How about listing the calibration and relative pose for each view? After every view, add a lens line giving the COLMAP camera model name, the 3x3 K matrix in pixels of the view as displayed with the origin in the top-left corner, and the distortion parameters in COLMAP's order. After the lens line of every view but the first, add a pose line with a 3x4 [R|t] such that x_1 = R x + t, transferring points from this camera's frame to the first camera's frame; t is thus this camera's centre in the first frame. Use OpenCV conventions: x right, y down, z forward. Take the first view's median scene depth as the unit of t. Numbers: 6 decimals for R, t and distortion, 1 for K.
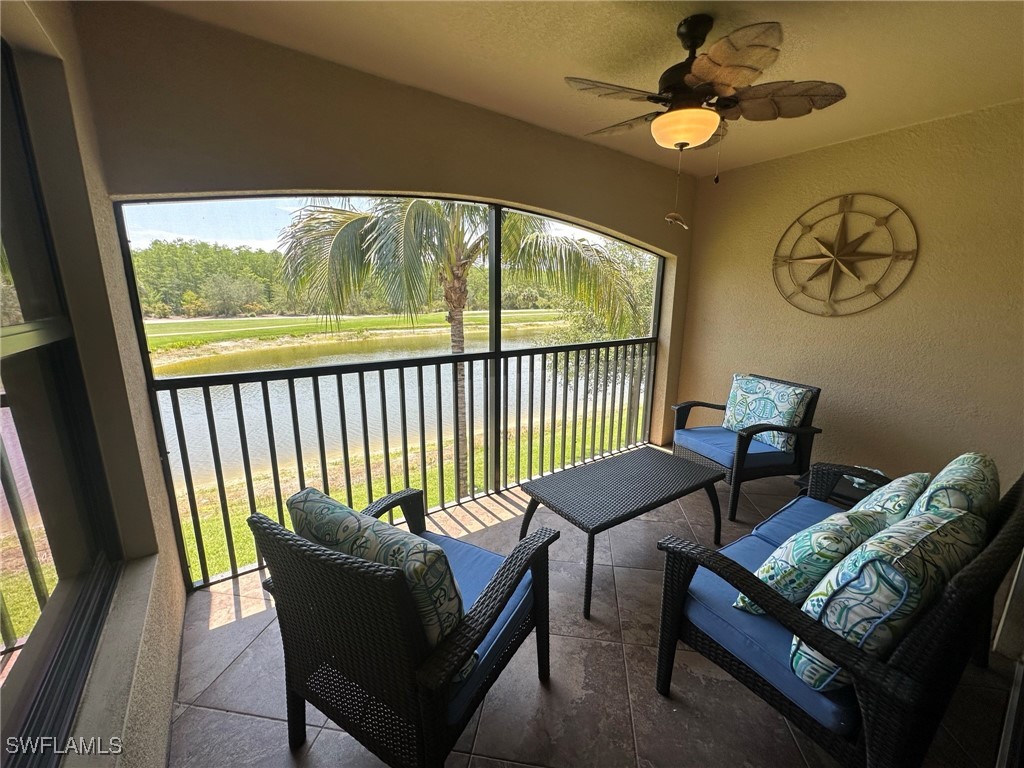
lens RADIAL K [[409.7, 0, 513.3], [0, 409.7, 382.6], [0, 0, 1]] dist [-0.002165, 0.000291]
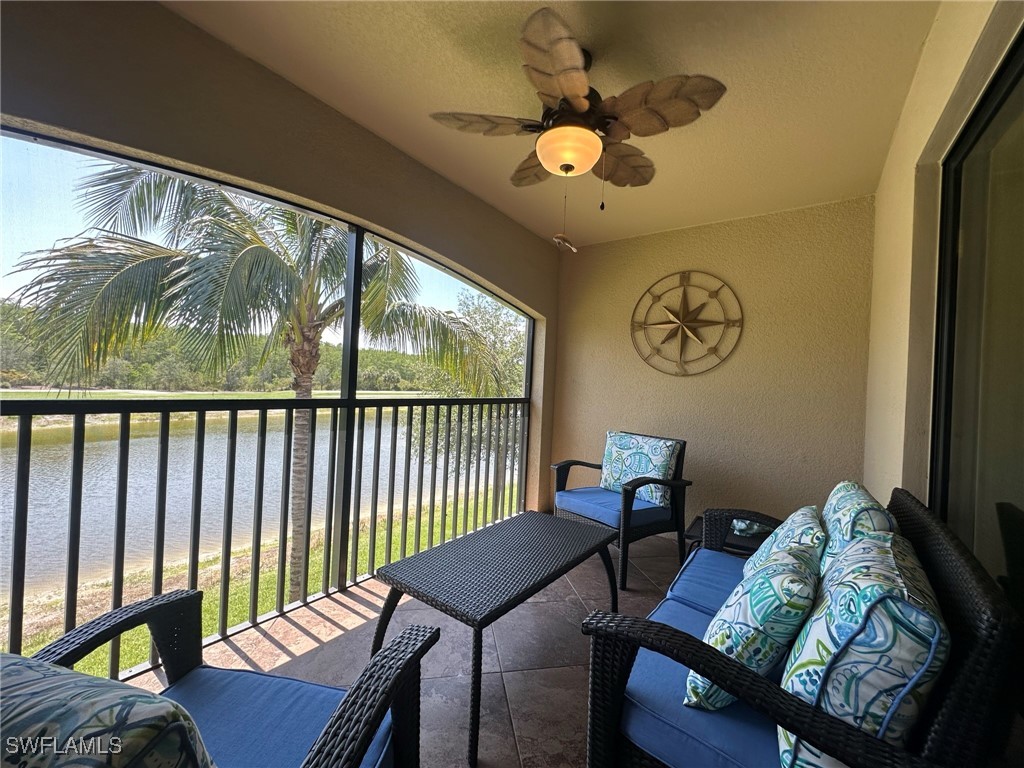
lens RADIAL K [[409.7, 0, 513.3], [0, 409.7, 382.6], [0, 0, 1]] dist [-0.002165, 0.000291]
pose [[0.945498, 0.037782, 0.323427, 0.000677], [0.028275, 0.979968, -0.197138, 0.062345], [-0.324397, 0.195538, 0.925490, 0.159218]]
